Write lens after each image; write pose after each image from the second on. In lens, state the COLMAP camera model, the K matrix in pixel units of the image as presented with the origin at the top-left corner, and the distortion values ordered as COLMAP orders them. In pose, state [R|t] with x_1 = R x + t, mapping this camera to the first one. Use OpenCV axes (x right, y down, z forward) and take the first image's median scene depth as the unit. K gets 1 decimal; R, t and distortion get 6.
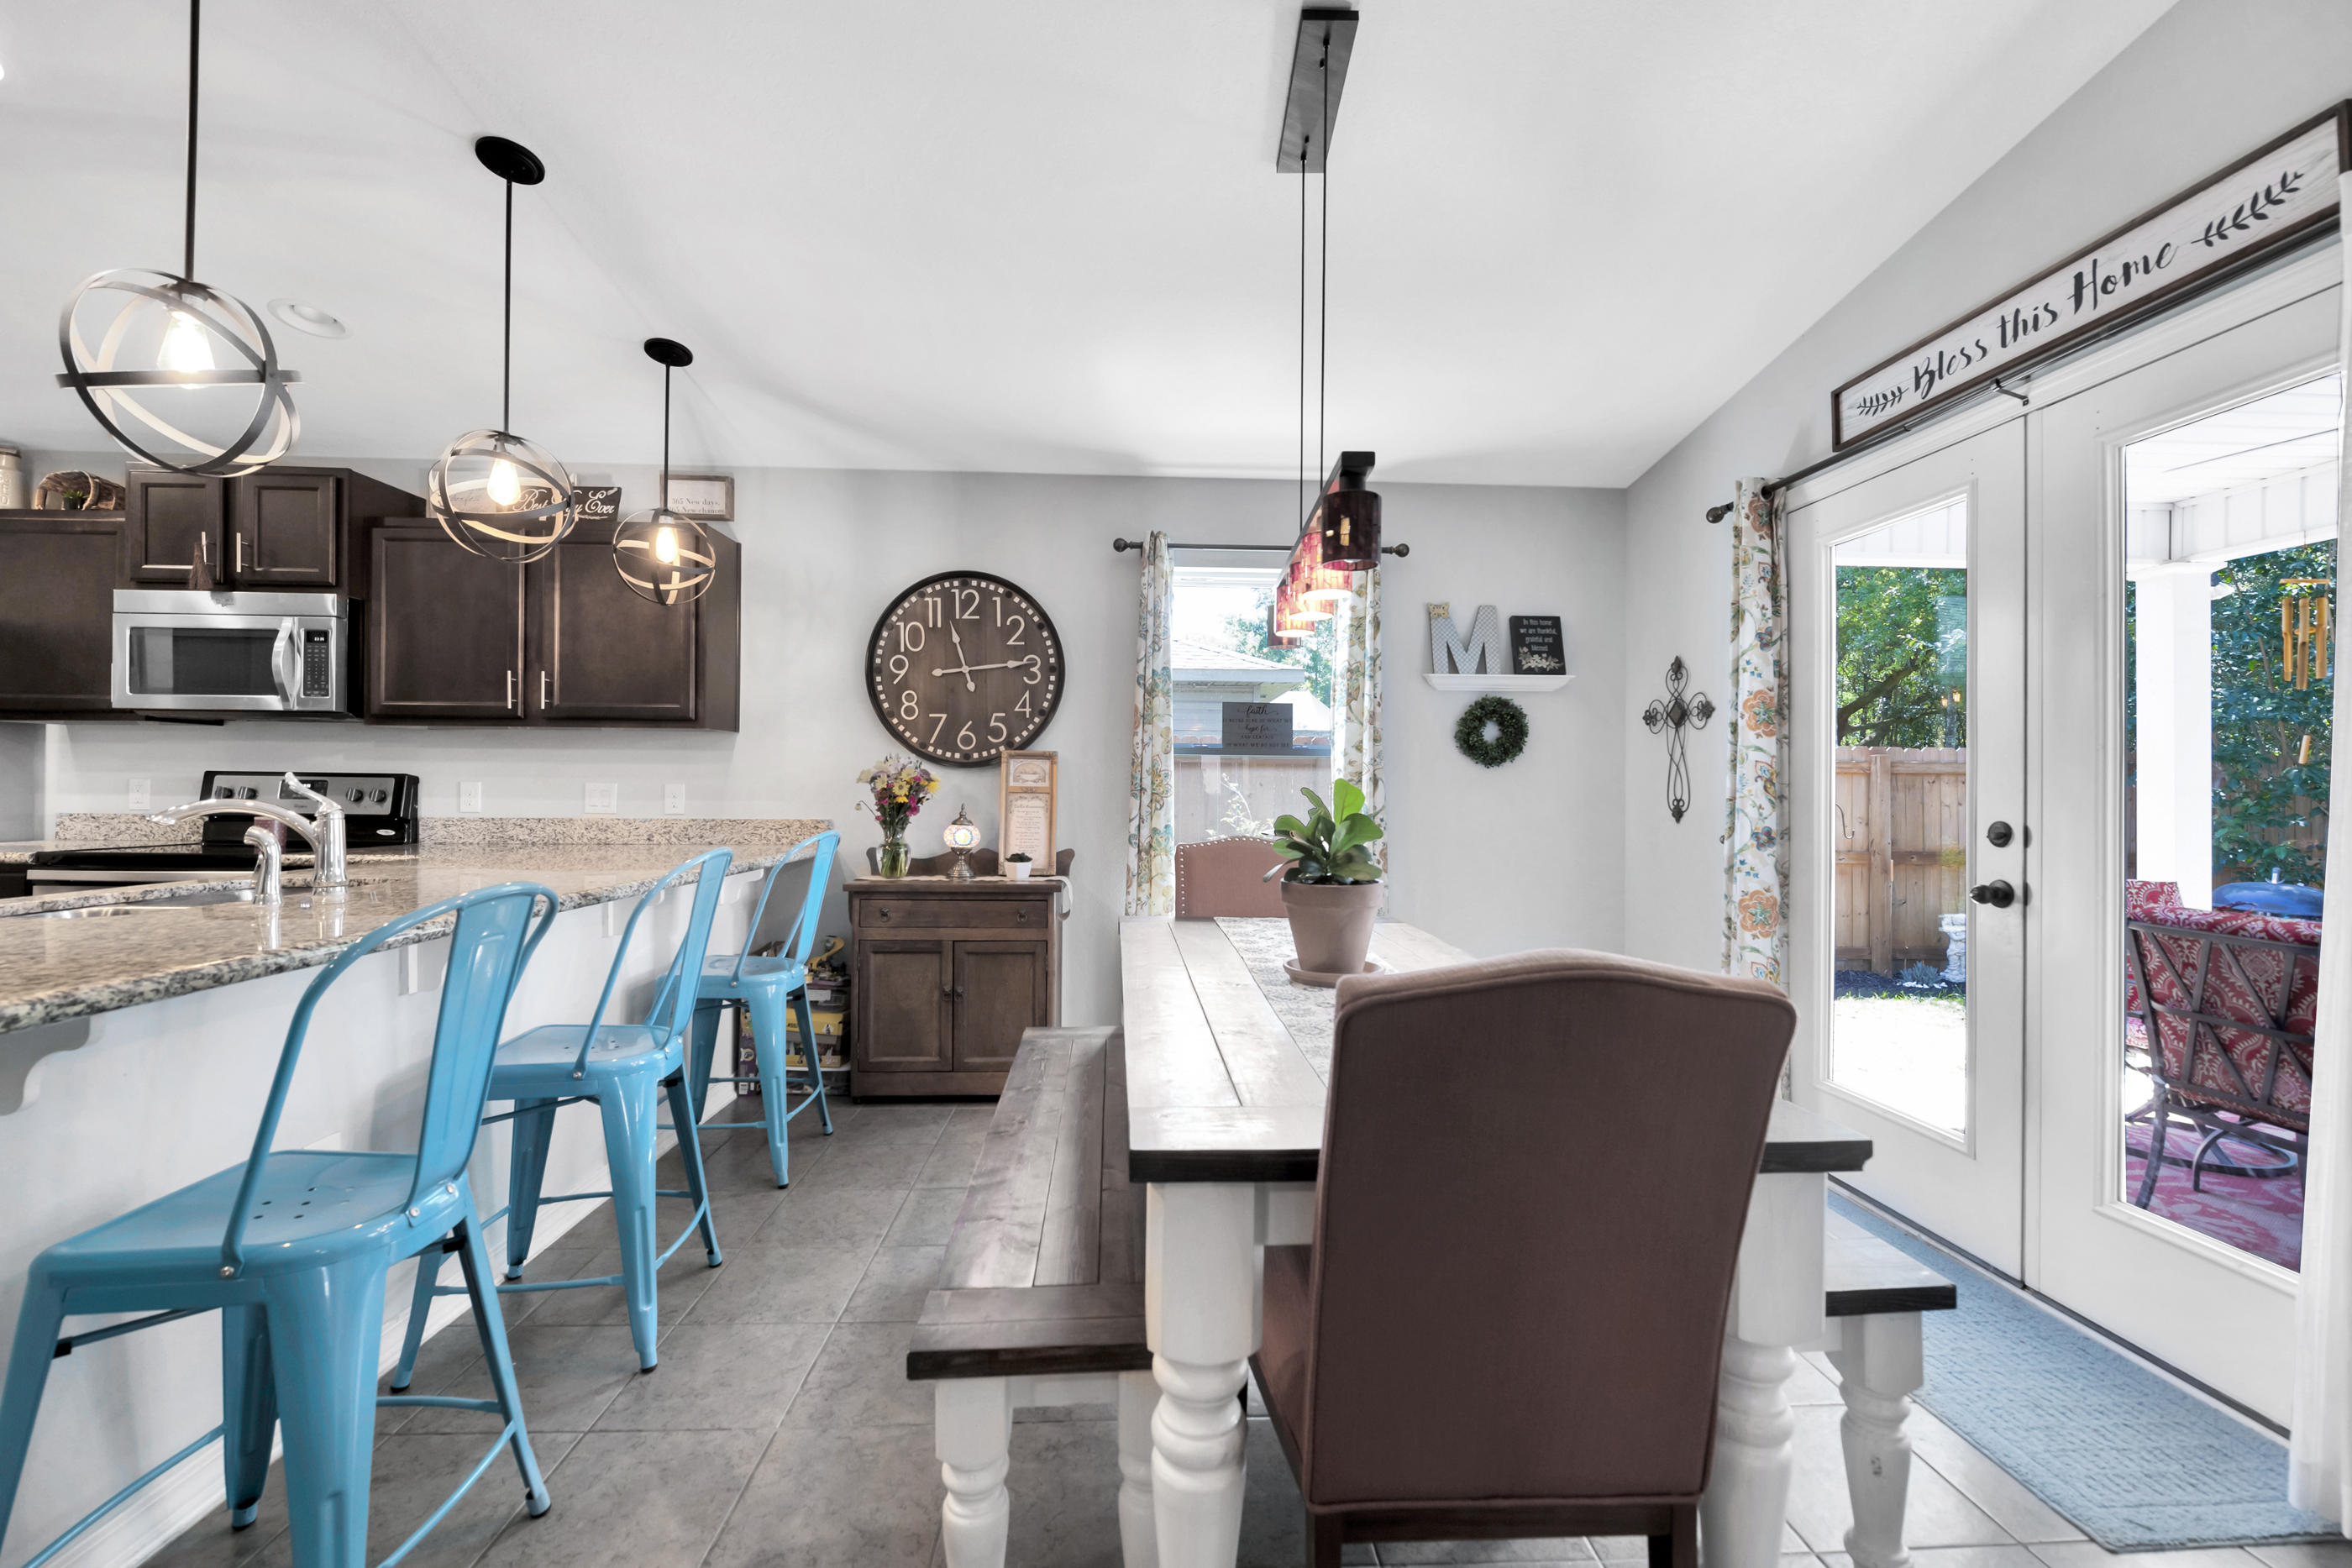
lens RADIAL K [[940.3, 0, 1165.0], [0, 940.3, 780.2], [0, 0, 1]] dist [0.001897, -0.003614]
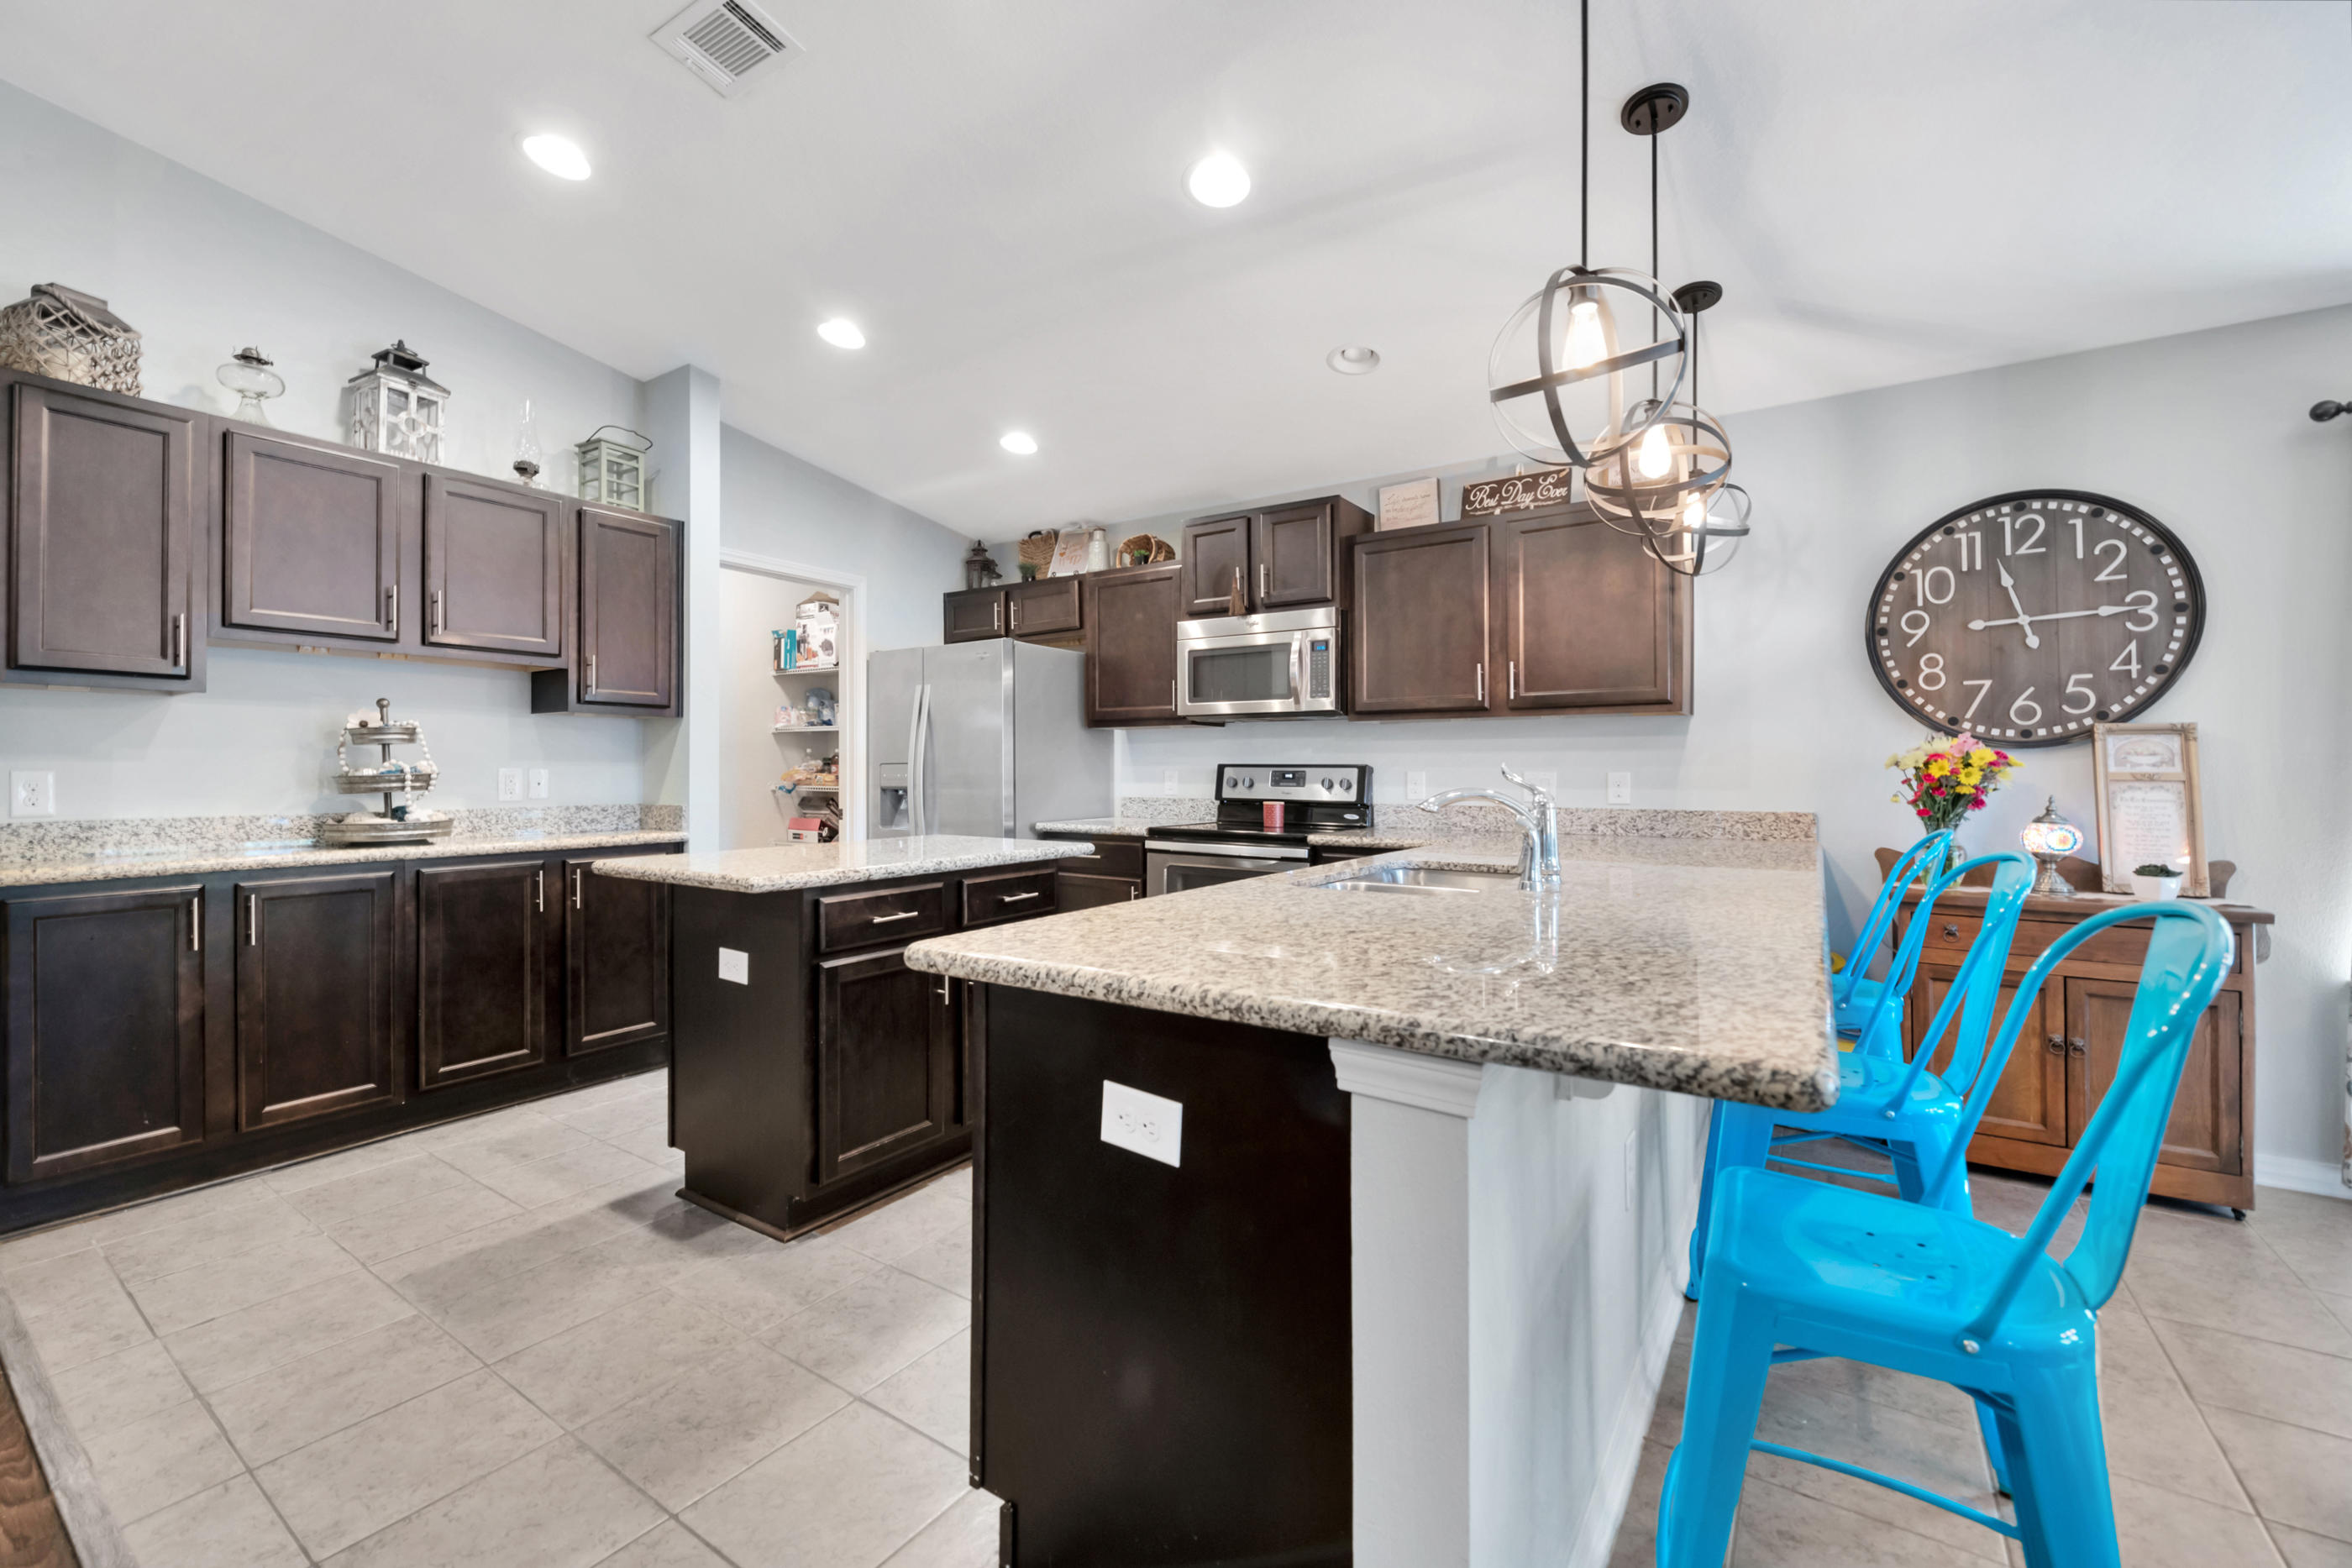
lens RADIAL K [[945.5, 0, 1170.6], [0, 945.5, 771.5], [0, 0, 1]] dist [0.006165, -0.004869]
pose [[0.808259, -0.007875, -0.588775, -0.322102], [0.009851, 0.999951, 0.000150, -0.001335], [0.588745, -0.005921, 0.808297, -0.034057]]
